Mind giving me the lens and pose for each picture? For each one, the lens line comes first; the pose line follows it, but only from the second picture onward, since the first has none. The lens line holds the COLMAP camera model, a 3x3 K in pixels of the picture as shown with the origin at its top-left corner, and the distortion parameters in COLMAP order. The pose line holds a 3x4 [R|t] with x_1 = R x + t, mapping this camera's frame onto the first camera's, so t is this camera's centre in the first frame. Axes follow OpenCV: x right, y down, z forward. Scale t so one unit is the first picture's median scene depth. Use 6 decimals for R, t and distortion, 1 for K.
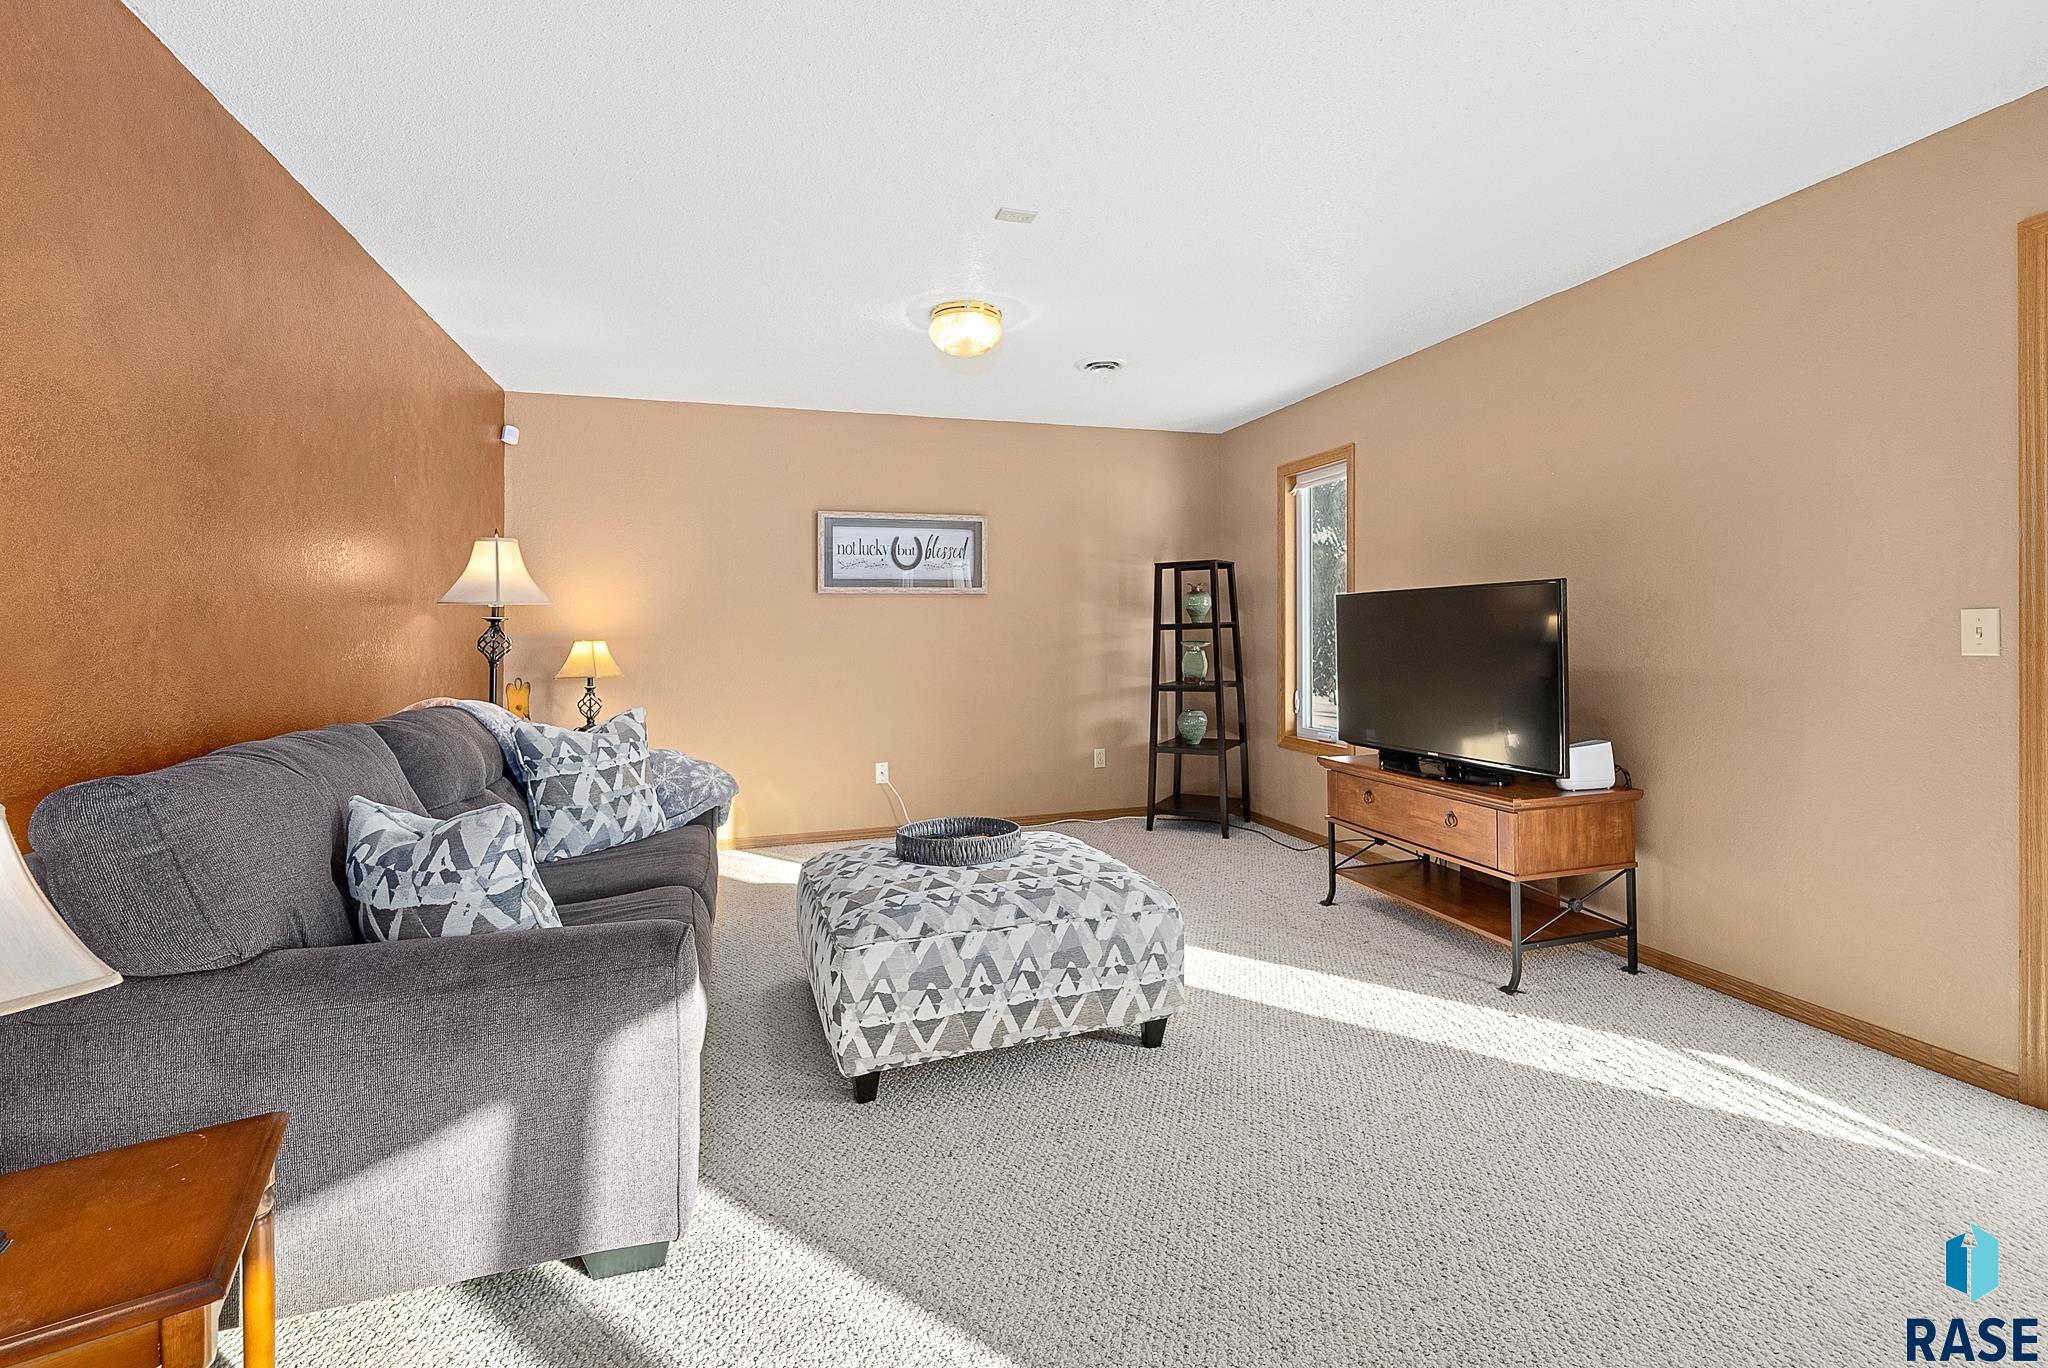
lens RADIAL K [[901.0, 0, 1050.2], [0, 901.0, 613.1], [0, 0, 1]] dist [-0.001041, -0.001002]
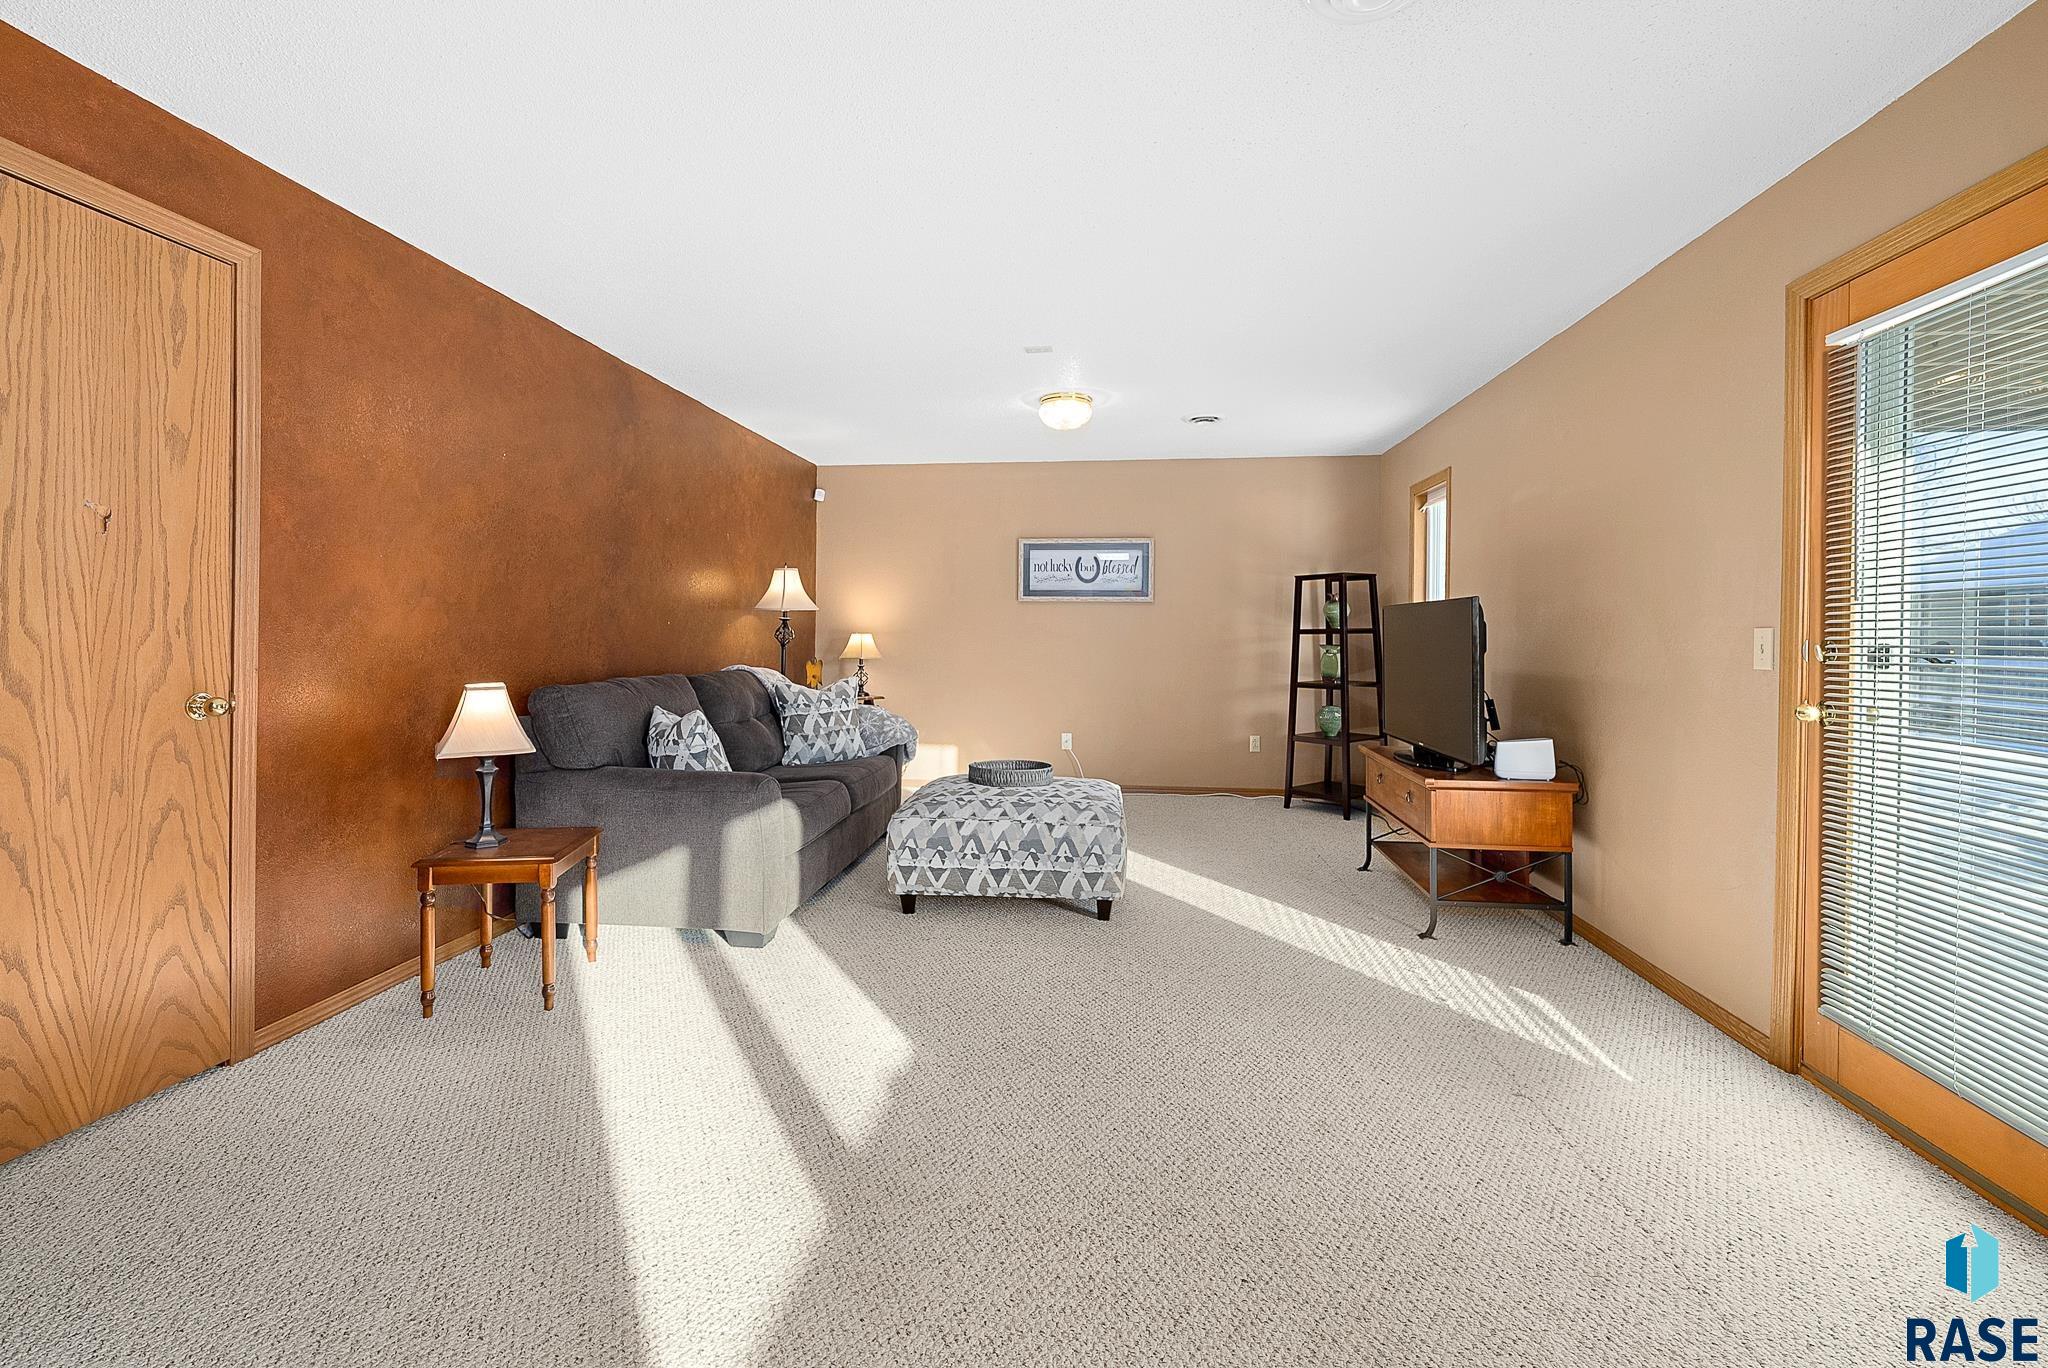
lens RADIAL K [[901.0, 0, 1050.2], [0, 901.0, 613.1], [0, 0, 1]] dist [-0.001041, -0.001002]
pose [[0.913545, 0.010196, -0.406609, 0.552717], [-0.009747, 0.999947, 0.003175, -0.015640], [0.406620, 0.001063, 0.913597, -0.322765]]
